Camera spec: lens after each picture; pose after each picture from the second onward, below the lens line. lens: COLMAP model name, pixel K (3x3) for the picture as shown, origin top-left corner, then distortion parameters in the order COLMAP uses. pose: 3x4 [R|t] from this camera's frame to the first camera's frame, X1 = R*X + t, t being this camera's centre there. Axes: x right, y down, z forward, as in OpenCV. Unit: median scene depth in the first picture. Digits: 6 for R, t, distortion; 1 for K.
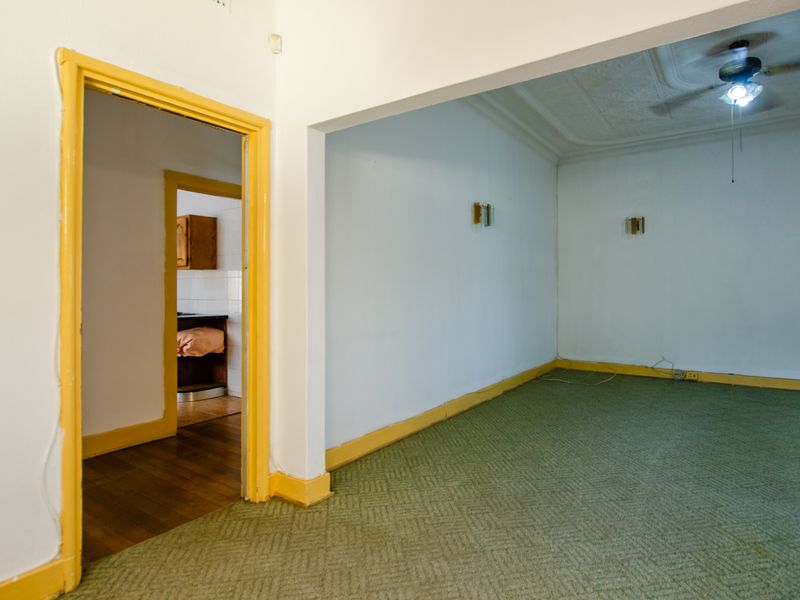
lens RADIAL K [[438.2, 0, 398.2], [0, 438.2, 279.9], [0, 0, 1]] dist [-0.004185, -0.001844]
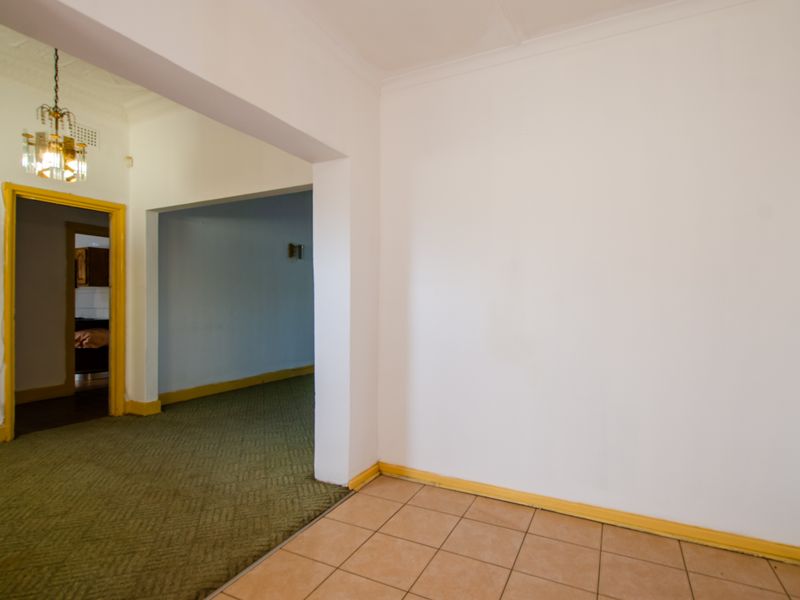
lens RADIAL K [[450.2, 0, 397.4], [0, 450.2, 298.9], [0, 0, 1]] dist [-0.002651, -0.000040]
pose [[0.993291, 0.004107, 0.115568, 0.587955], [-0.004857, 0.999969, 0.006206, 0.004103], [-0.115539, -0.006726, 0.993280, -0.938214]]
